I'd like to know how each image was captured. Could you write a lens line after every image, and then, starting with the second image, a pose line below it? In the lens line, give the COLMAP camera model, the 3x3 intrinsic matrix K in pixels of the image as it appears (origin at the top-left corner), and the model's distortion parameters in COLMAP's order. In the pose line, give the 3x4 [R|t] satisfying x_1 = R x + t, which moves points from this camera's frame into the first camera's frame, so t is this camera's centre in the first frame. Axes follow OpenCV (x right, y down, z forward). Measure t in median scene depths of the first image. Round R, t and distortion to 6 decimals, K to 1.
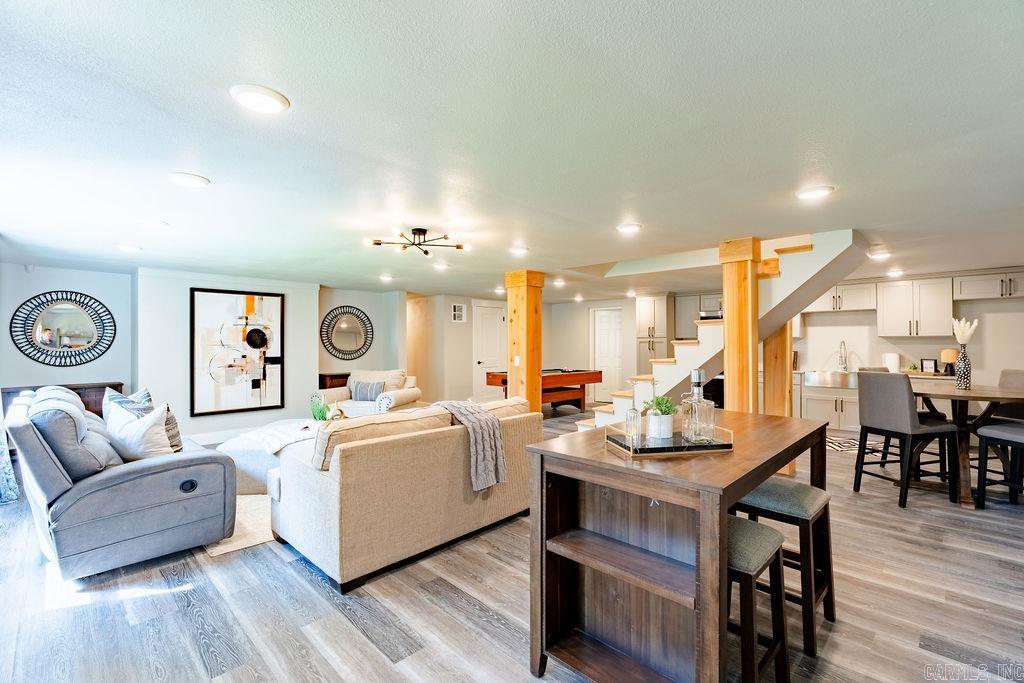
lens RADIAL K [[458.2, 0, 513.0], [0, 458.2, 340.1], [0, 0, 1]] dist [-0.006378, 0.000981]
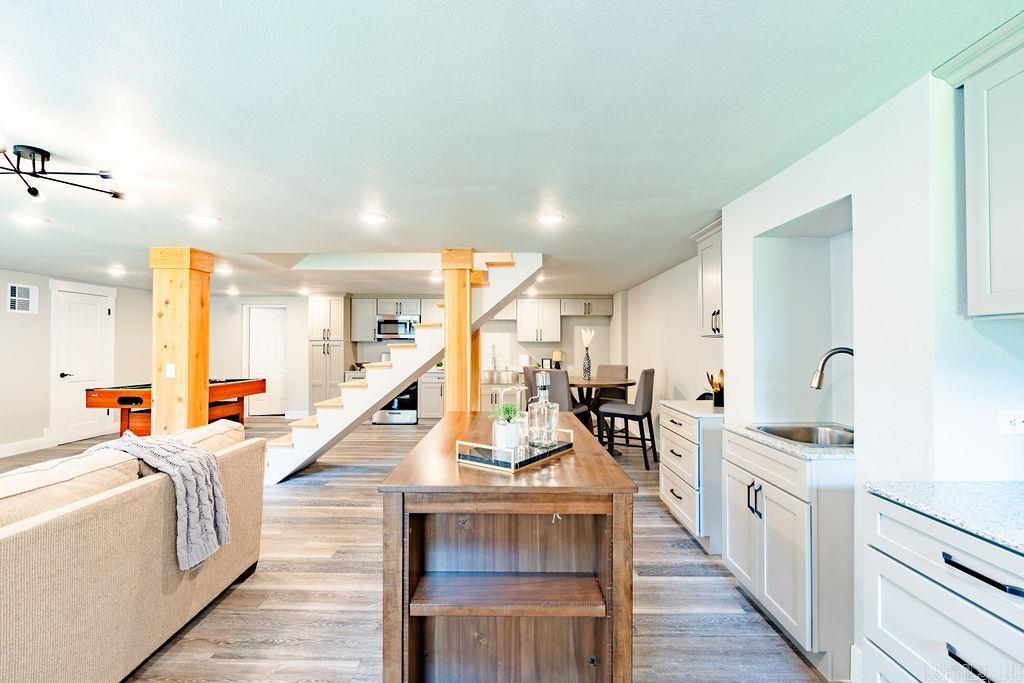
lens RADIAL K [[460.2, 0, 512.0], [0, 460.2, 341.5], [0, 0, 1]] dist [-0.005581, 0.000680]
pose [[0.719585, 0.008764, 0.694350, -0.106358], [-0.005478, 0.999961, -0.006945, 0.001402], [-0.694383, 0.001194, 0.719604, 0.103481]]
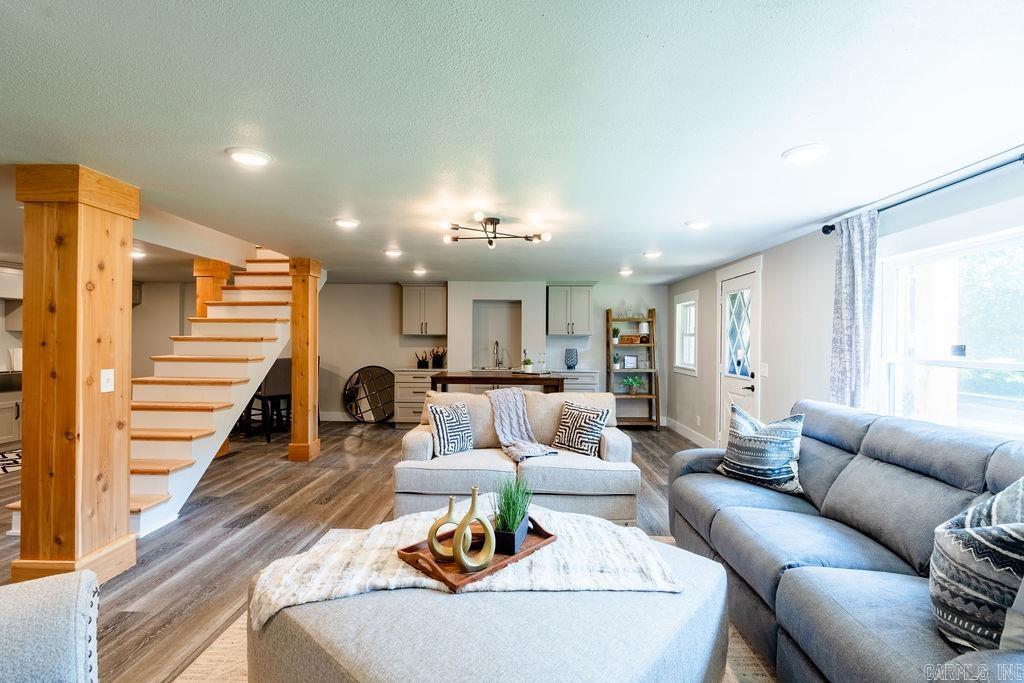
lens RADIAL K [[458.2, 0, 513.0], [0, 458.2, 340.1], [0, 0, 1]] dist [-0.006378, 0.000981]
pose [[-0.685667, -0.006413, 0.727887, -0.574859], [-0.012150, 0.999923, -0.002635, 0.003078], [-0.727814, -0.010650, -0.685692, 1.011801]]
